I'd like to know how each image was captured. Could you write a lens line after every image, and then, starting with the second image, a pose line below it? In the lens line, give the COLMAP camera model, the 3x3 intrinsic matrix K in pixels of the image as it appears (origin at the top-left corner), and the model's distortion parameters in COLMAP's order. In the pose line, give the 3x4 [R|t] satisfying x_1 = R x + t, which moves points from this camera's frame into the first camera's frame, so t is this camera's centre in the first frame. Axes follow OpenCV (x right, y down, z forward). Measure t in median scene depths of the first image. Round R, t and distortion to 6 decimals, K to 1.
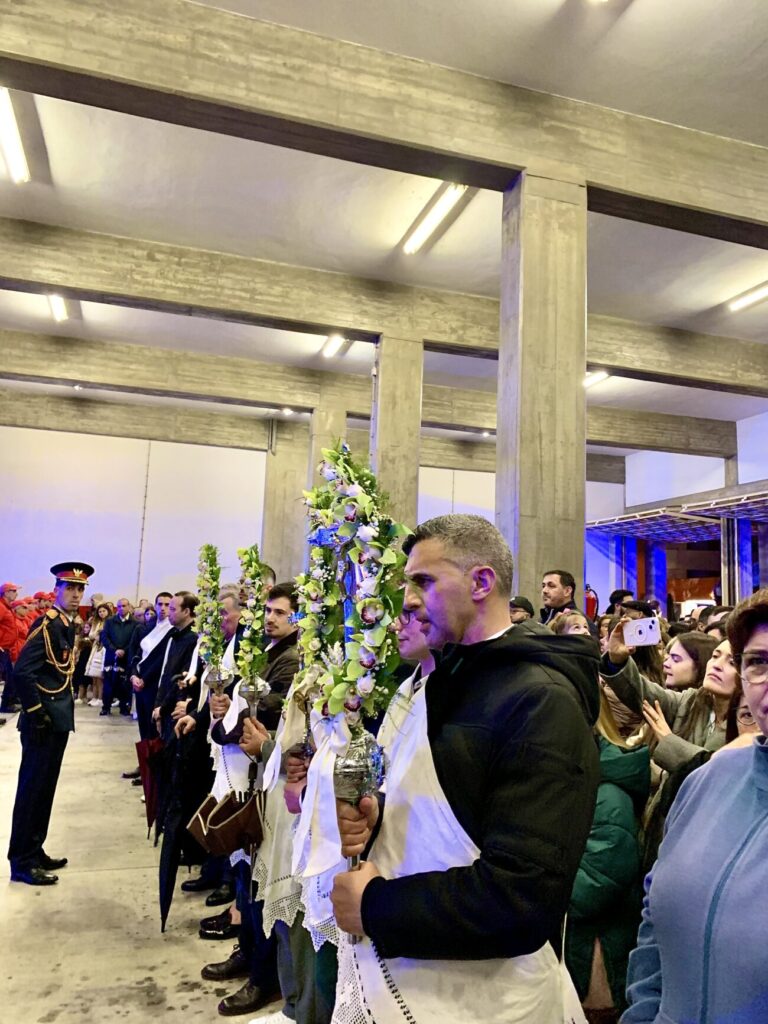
lens RADIAL K [[759.2, 0, 384.0], [0, 759.2, 512.0], [0, 0, 1]] dist [-0.008023, -0.001919]
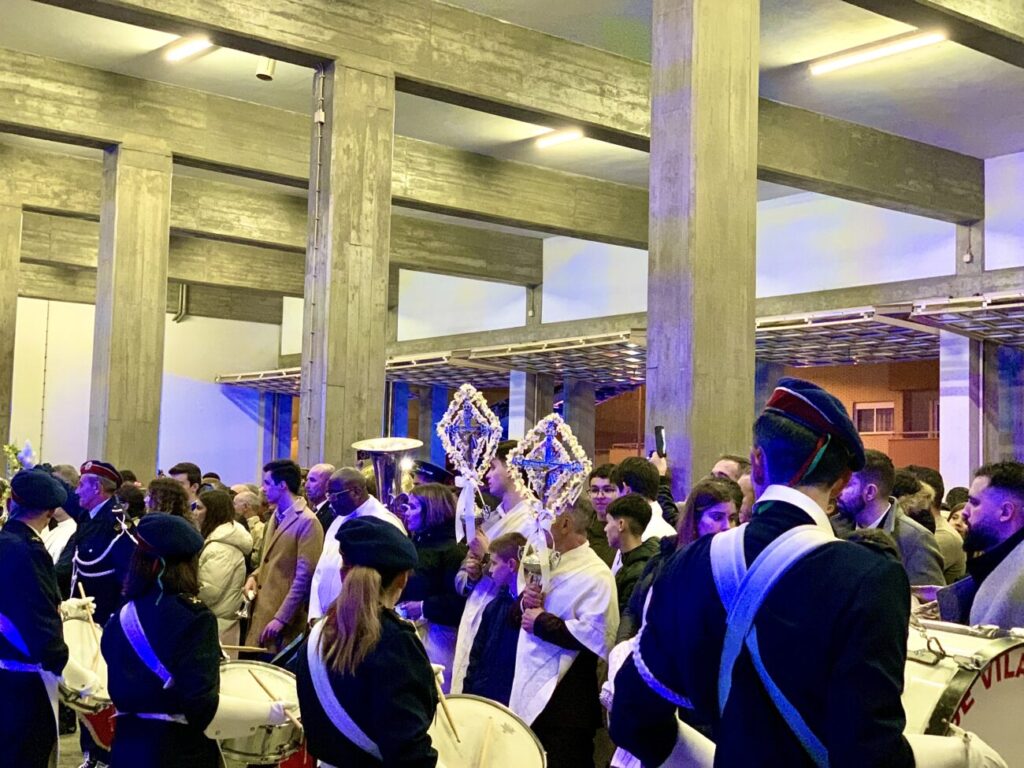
lens RADIAL K [[1507.5, 0, 512.0], [0, 1507.5, 384.0], [0, 0, 1]] dist [0.169630, -0.659529]
pose [[0.922778, 0.020075, 0.384809, -0.138037], [-0.043775, 0.997638, 0.052928, -0.164907], [-0.382838, -0.065686, 0.921477, -1.228525]]
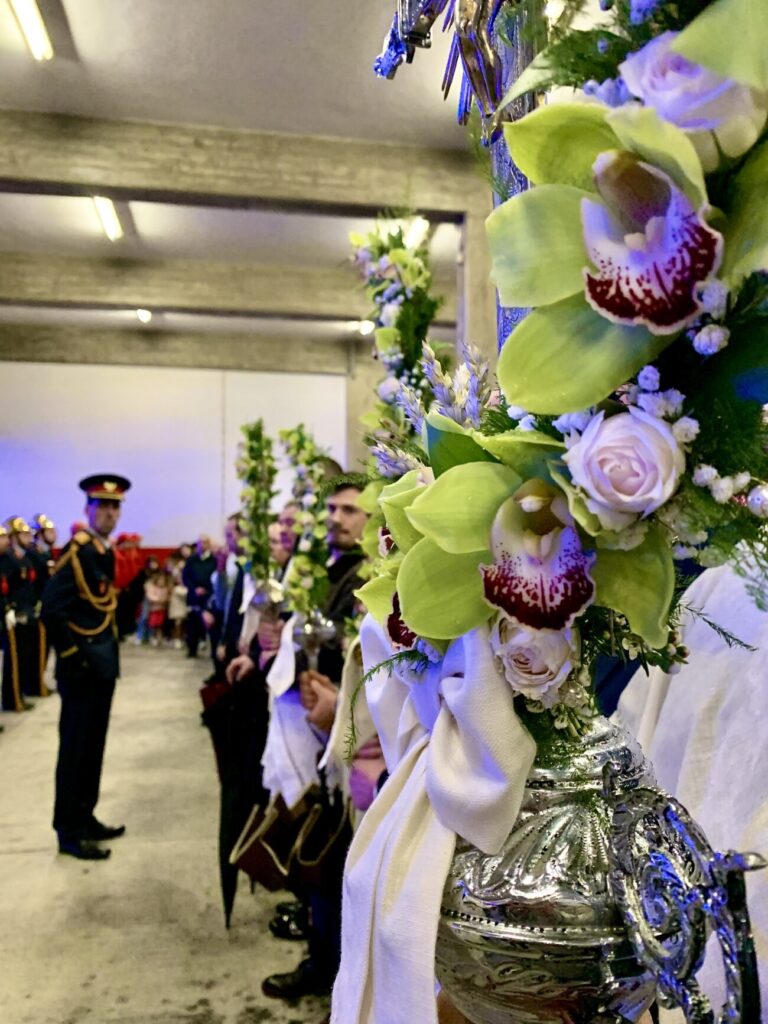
lens RADIAL K [[759.2, 0, 384.0], [0, 759.2, 512.0], [0, 0, 1]] dist [-0.008023, -0.001919]
pose [[0.991788, -0.044551, -0.119884, -0.009461], [0.053889, 0.995665, 0.075813, 0.037860], [0.115986, -0.081651, 0.989889, 0.140891]]
